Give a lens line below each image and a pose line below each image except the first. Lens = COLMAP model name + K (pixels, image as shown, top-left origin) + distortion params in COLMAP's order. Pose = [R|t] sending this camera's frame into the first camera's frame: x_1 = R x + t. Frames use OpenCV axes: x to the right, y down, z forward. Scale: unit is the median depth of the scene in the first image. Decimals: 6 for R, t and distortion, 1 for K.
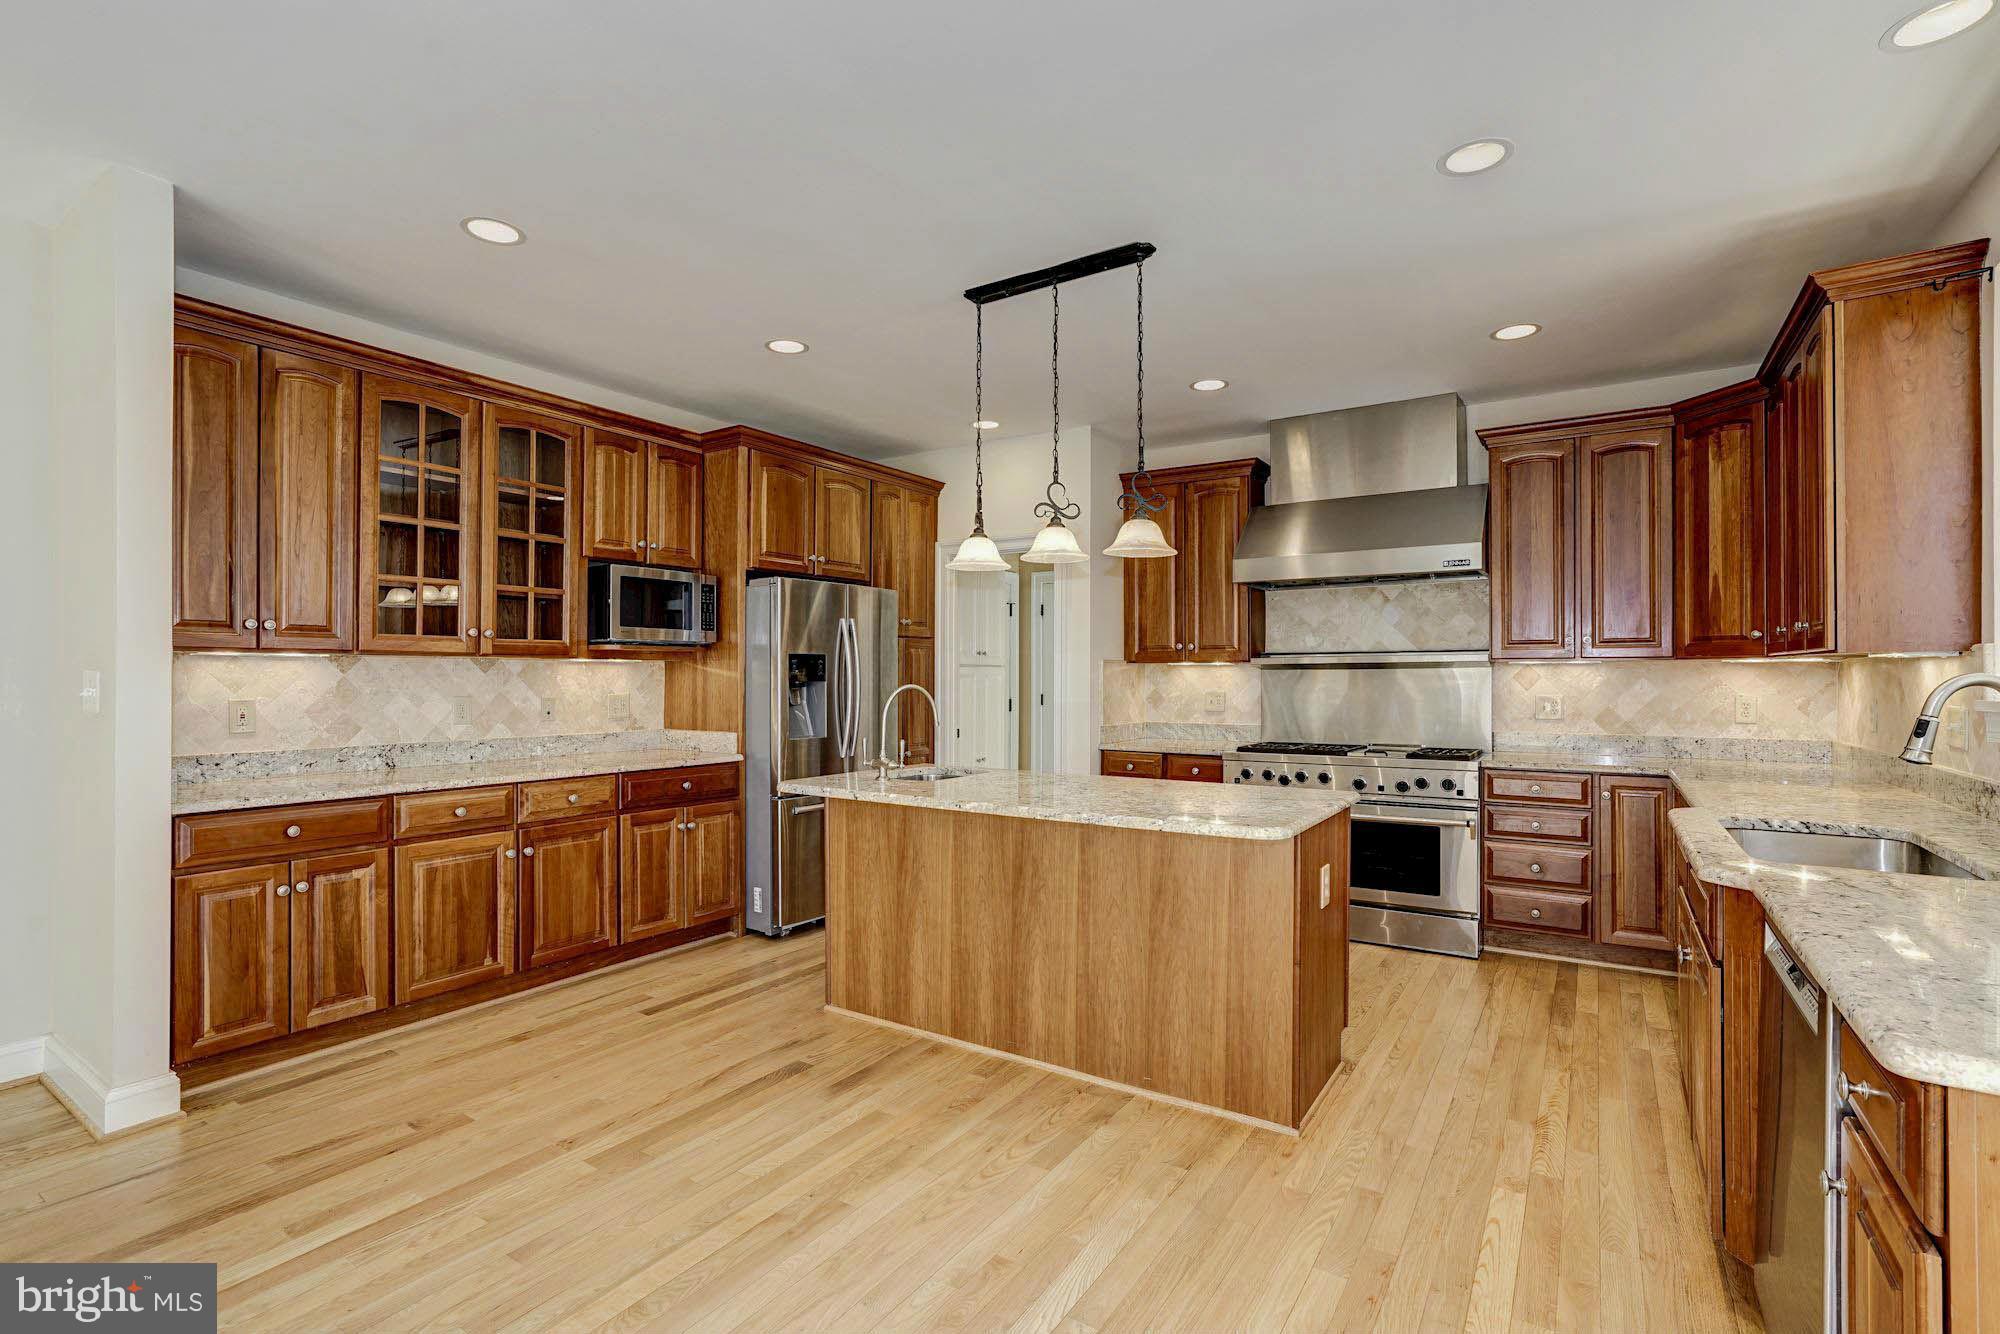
lens RADIAL K [[956.3, 0, 995.4], [0, 956.3, 679.6], [0, 0, 1]] dist [-0.019334, 0.000785]
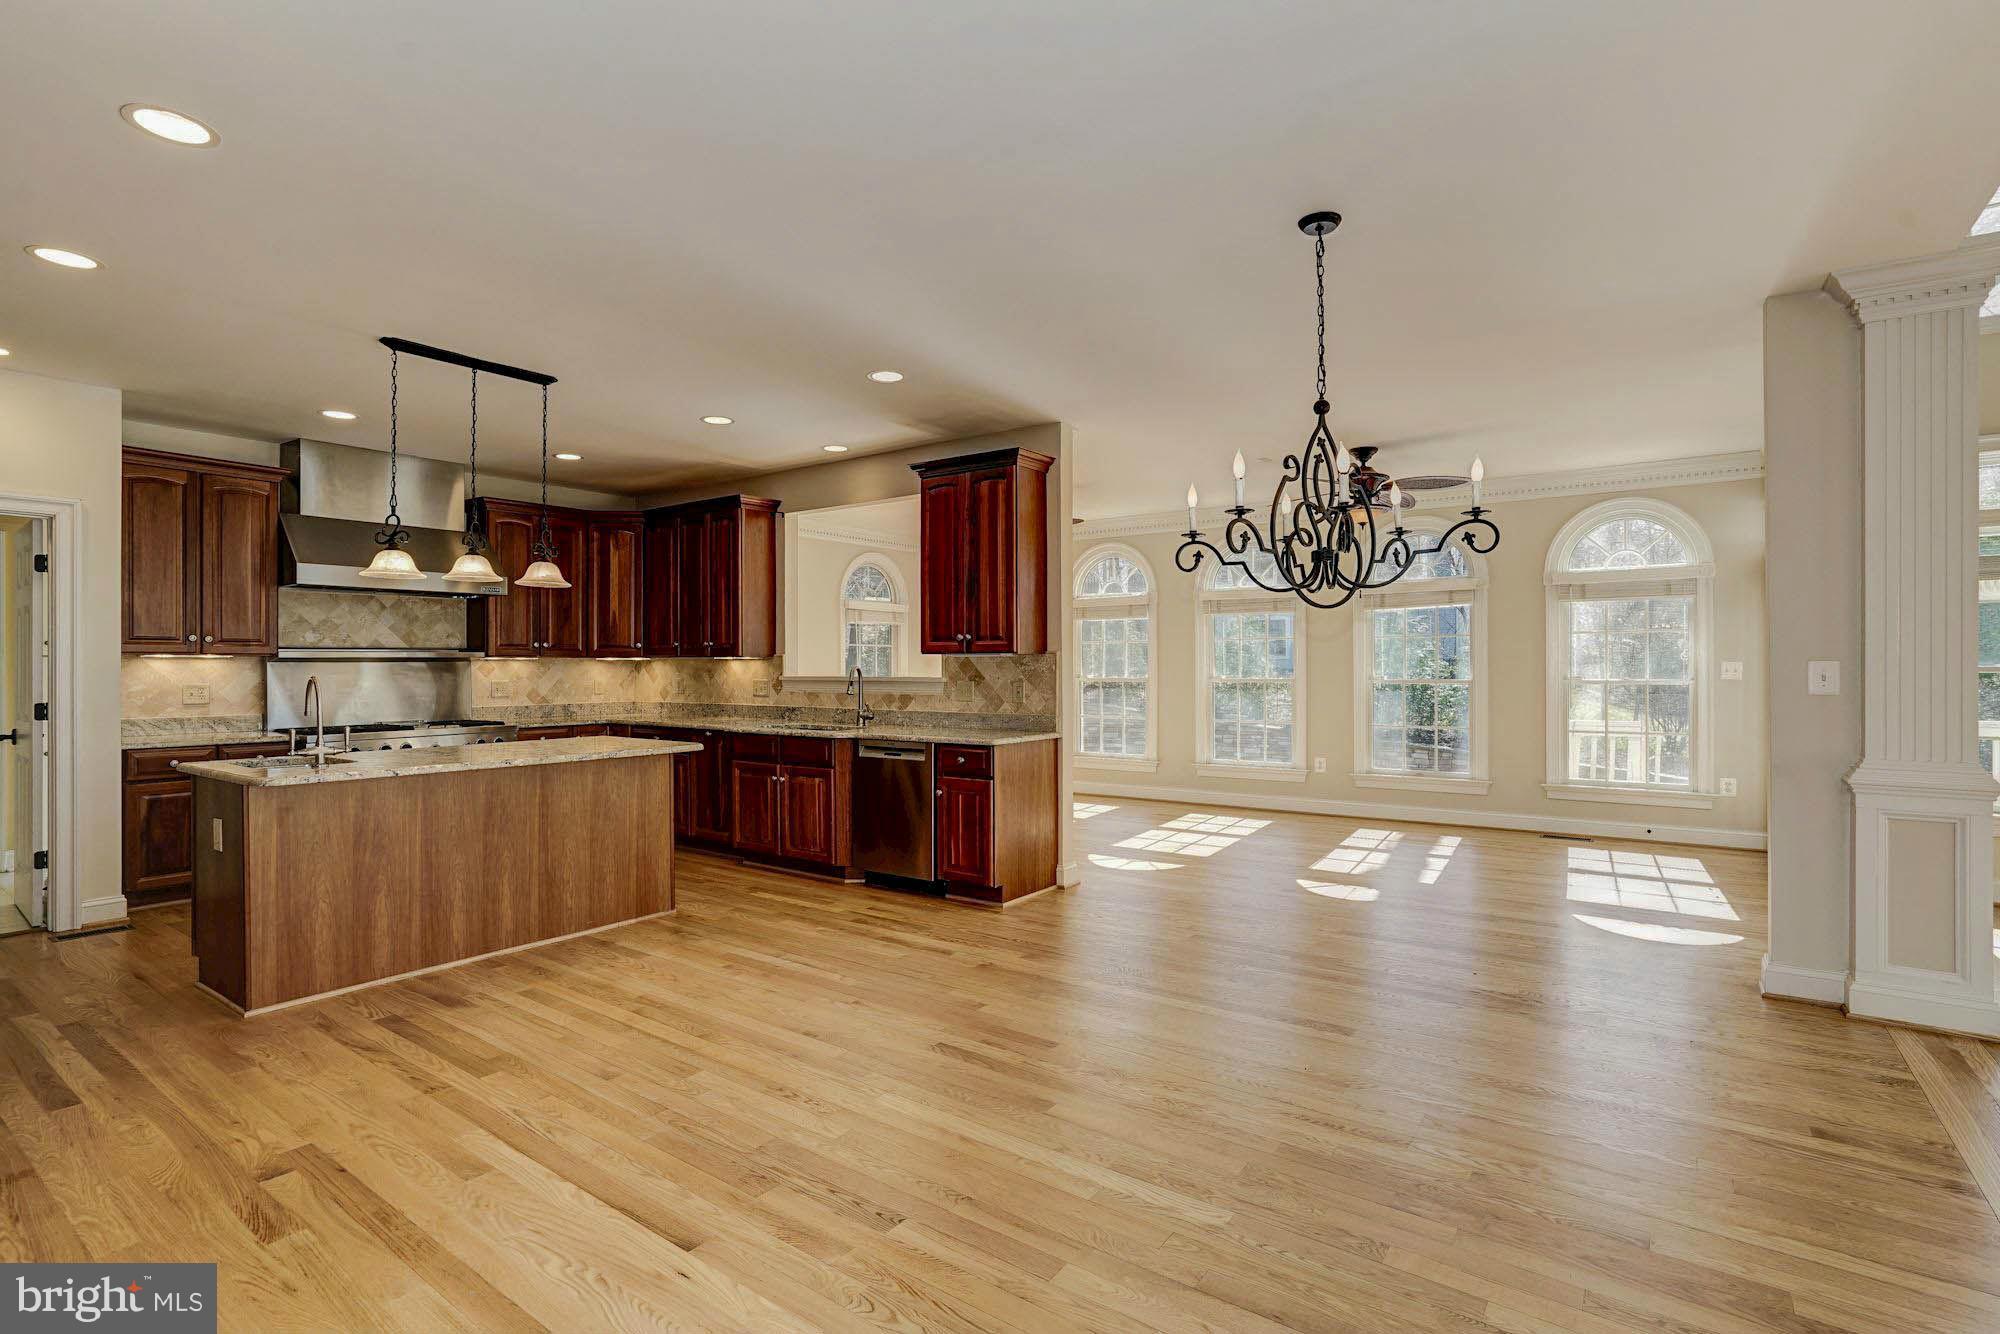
lens RADIAL K [[943.5, 0, 1007.4], [0, 943.5, 668.7], [0, 0, 1]] dist [-0.002323, 0.000139]
pose [[0.021009, -0.001928, 0.999777, -1.303768], [0.008180, 0.999965, 0.001757, 0.002445], [-0.999746, 0.008141, 0.021024, 0.258535]]
